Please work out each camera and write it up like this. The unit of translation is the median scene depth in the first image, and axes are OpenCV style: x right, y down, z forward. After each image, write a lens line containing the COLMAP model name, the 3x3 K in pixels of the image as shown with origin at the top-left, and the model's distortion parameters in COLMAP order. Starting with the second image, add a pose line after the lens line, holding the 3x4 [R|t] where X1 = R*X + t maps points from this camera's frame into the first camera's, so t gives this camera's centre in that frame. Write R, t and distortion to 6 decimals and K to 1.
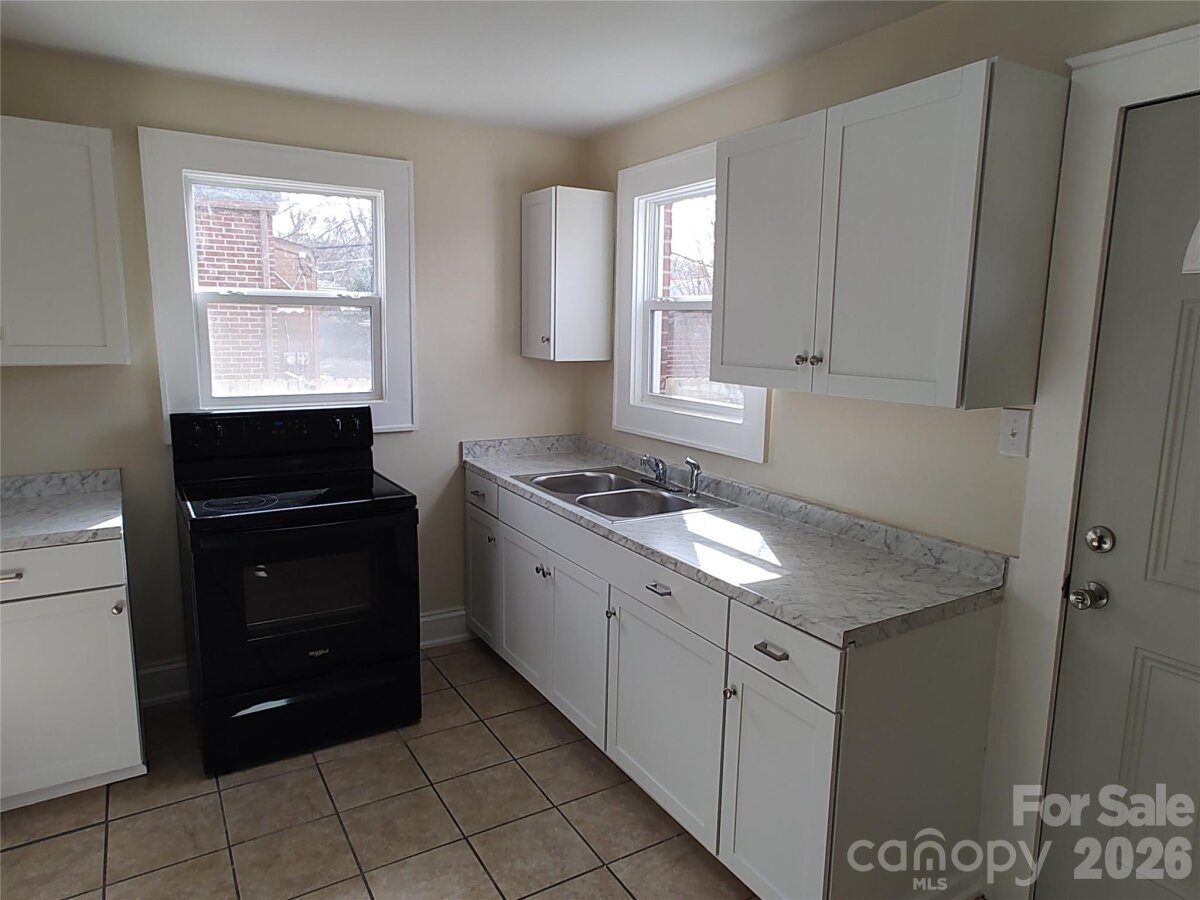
lens RADIAL K [[774.0, 0, 600.0], [0, 774.0, 450.0], [0, 0, 1]] dist [-0.002262, 0.003697]
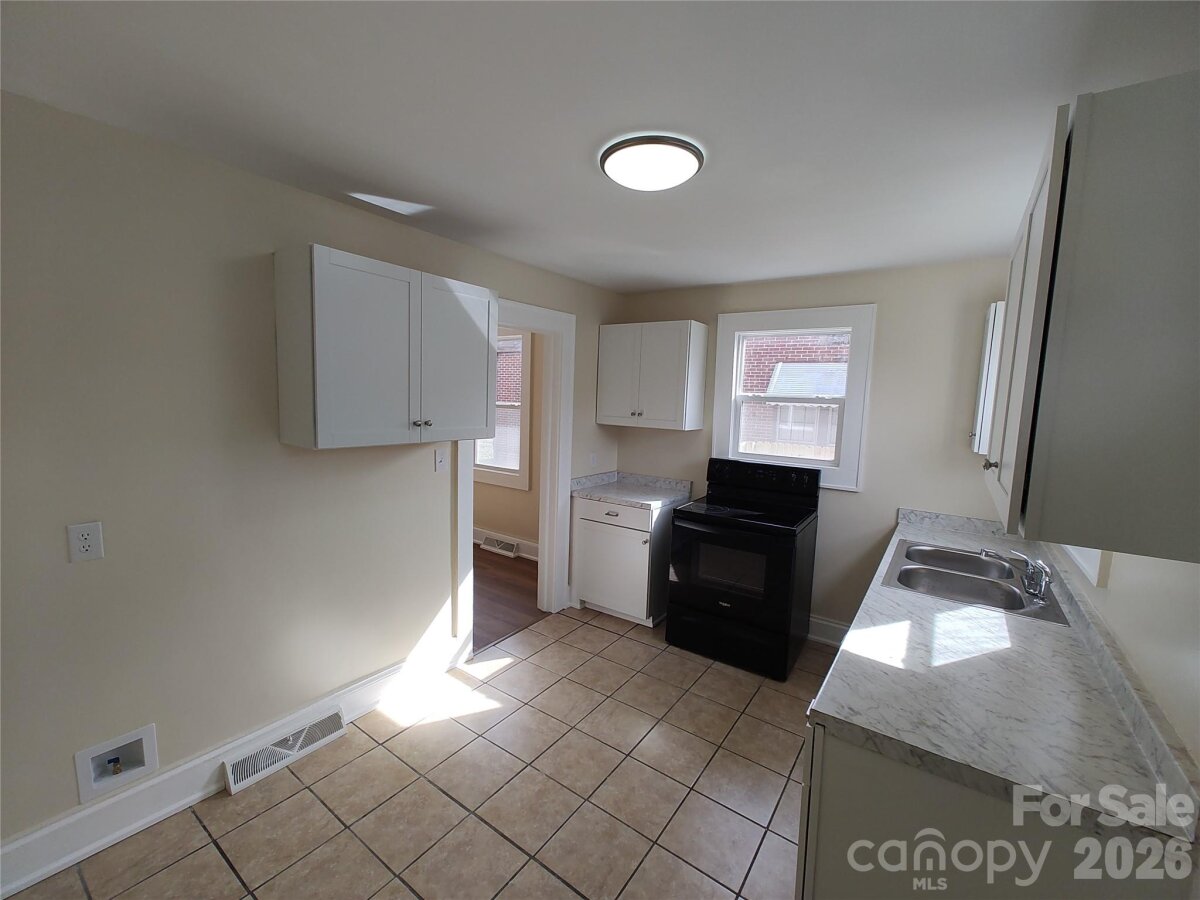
lens RADIAL K [[499.2, 0, 600.0], [0, 499.2, 450.0], [0, 0, 1]] dist [0.001284, 0.000171]
pose [[0.394219, 0.093892, -0.914208, 0.496362], [-0.177709, 0.983780, 0.024407, -0.049305], [0.901671, 0.152841, 0.404510, 0.254403]]
